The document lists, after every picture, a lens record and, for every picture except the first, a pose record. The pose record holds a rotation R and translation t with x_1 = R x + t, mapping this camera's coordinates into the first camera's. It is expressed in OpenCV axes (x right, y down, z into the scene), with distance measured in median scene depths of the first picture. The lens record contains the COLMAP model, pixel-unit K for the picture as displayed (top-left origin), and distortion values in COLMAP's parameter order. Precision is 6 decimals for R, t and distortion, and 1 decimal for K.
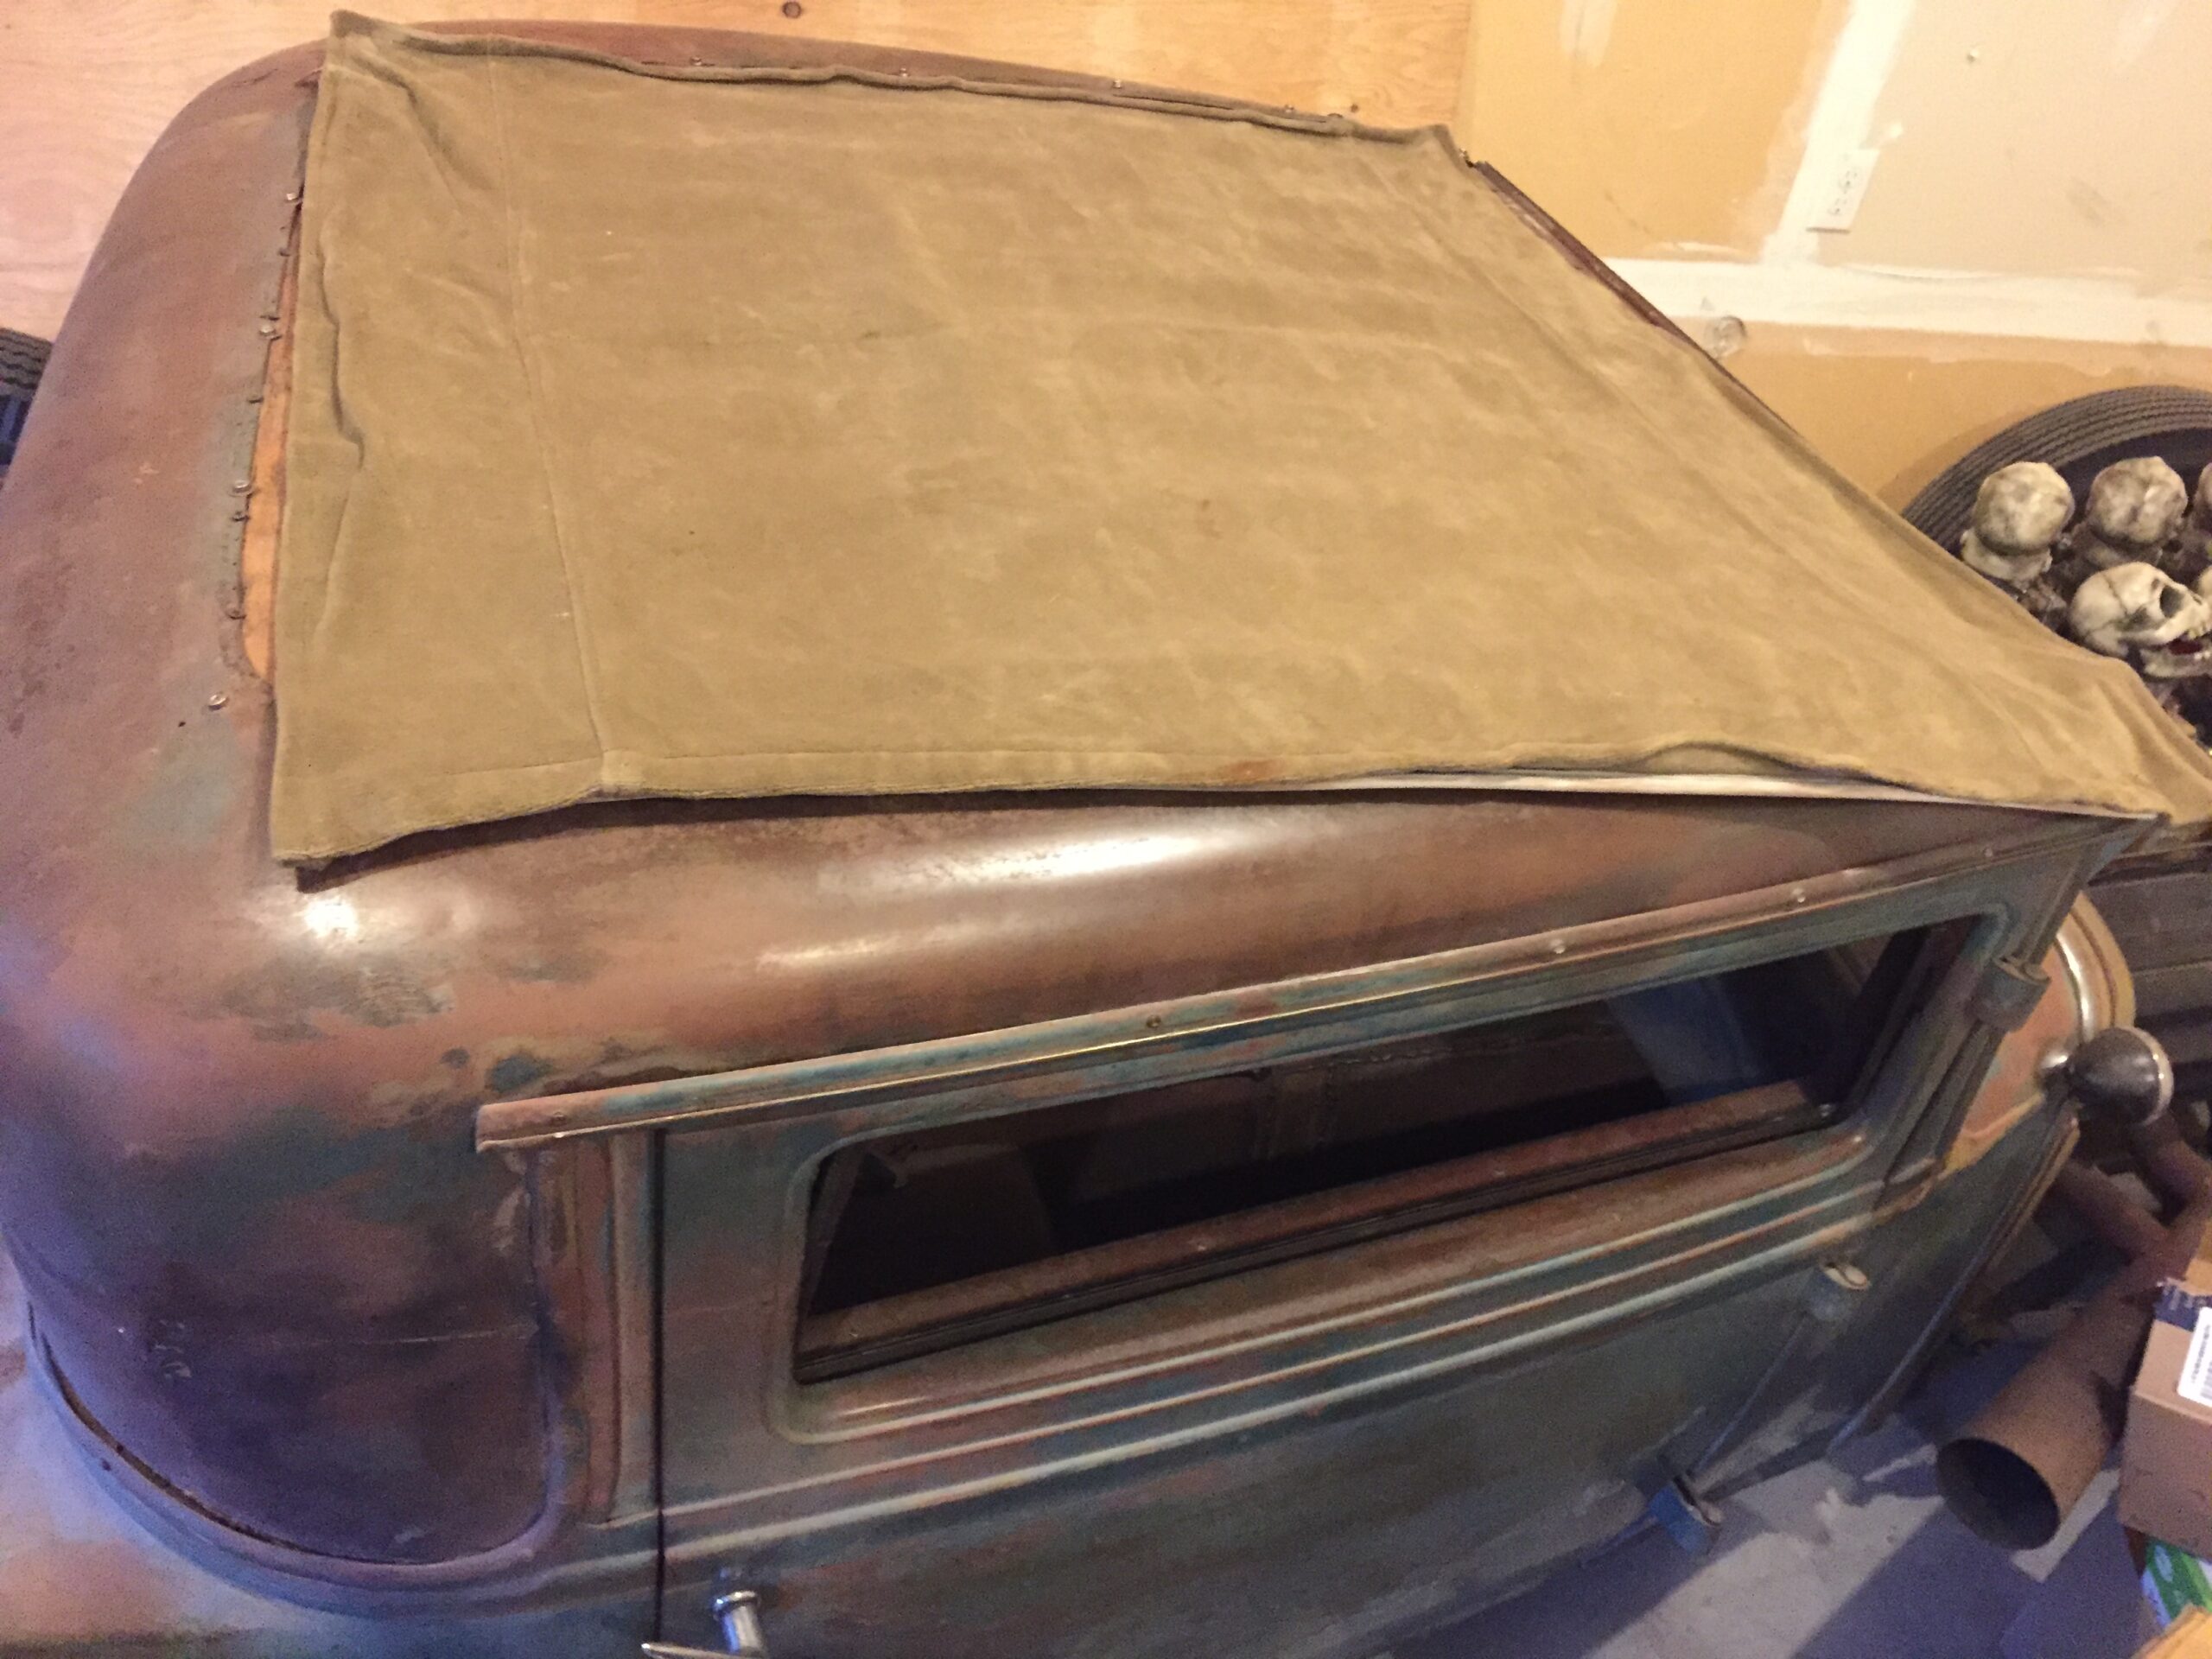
lens RADIAL K [[1885.0, 0, 1106.0], [0, 1885.0, 829.5], [0, 0, 1]] dist [0.068300, -0.100632]
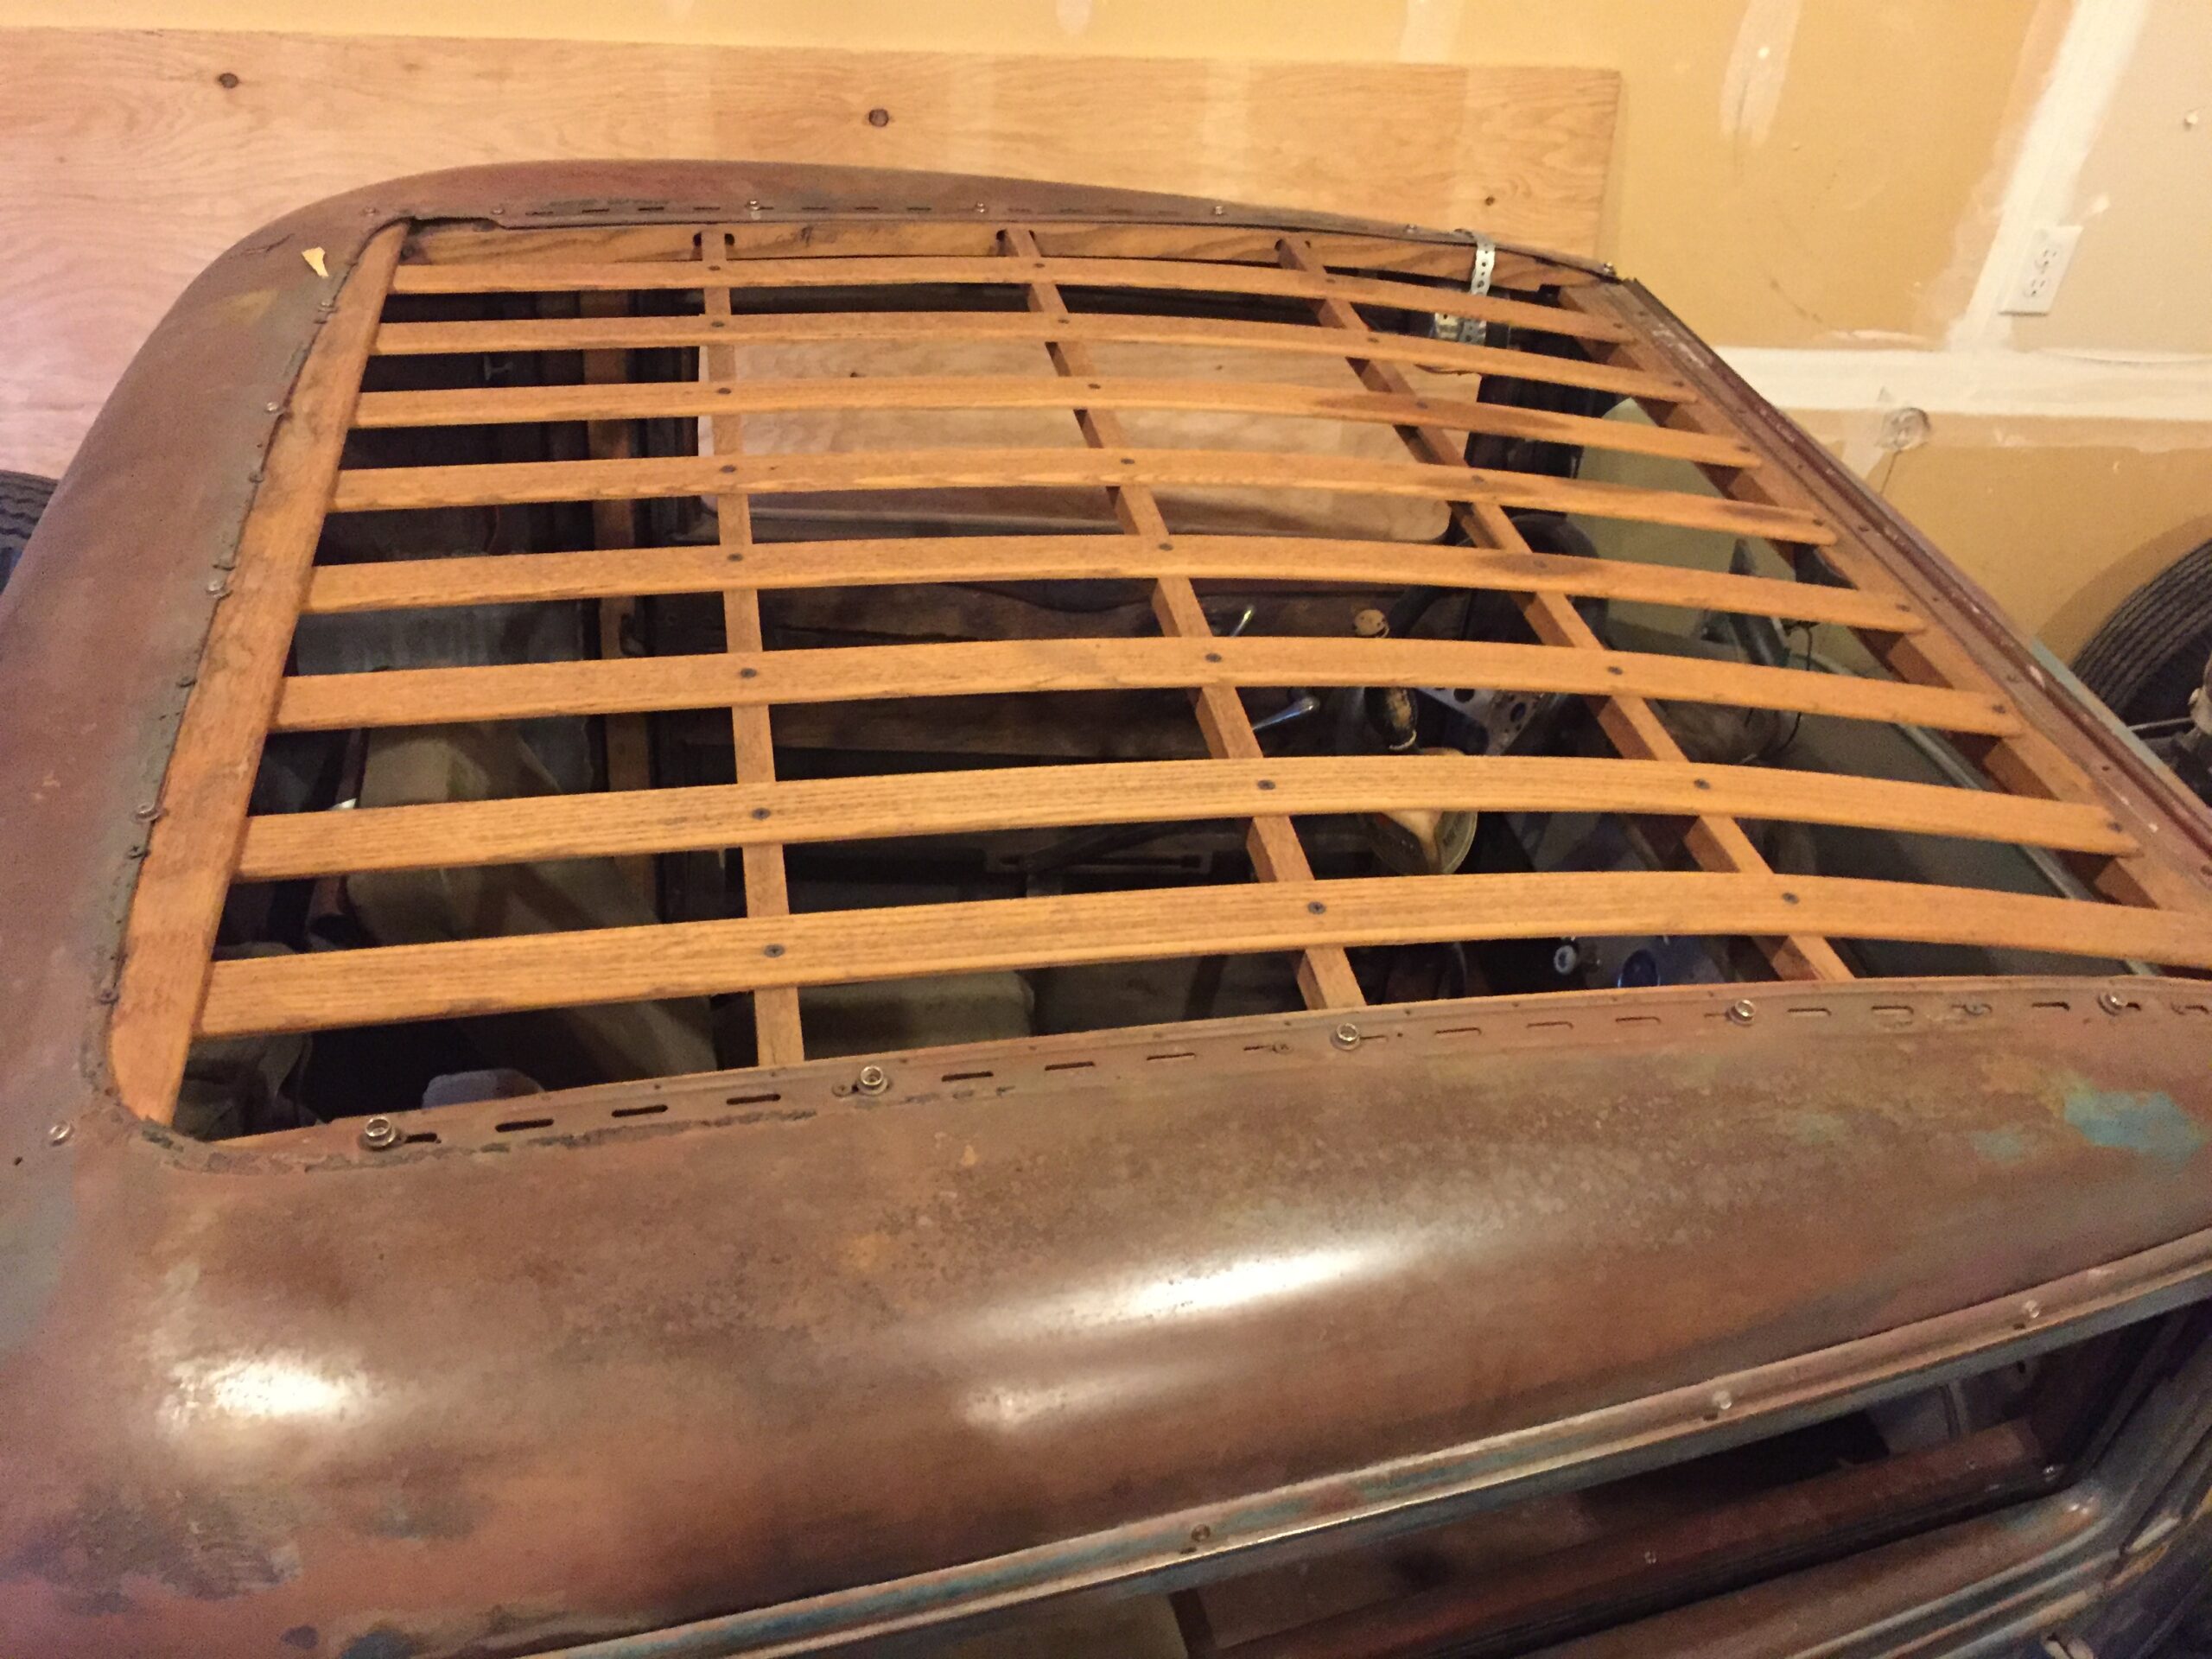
lens RADIAL K [[1885.0, 0, 1106.0], [0, 1885.0, 829.5], [0, 0, 1]] dist [0.068300, -0.100632]
pose [[0.997075, 0.002362, -0.076390, 0.026890], [-0.002871, 0.999974, -0.006557, -0.109764], [0.076373, 0.006758, 0.997056, 0.118717]]
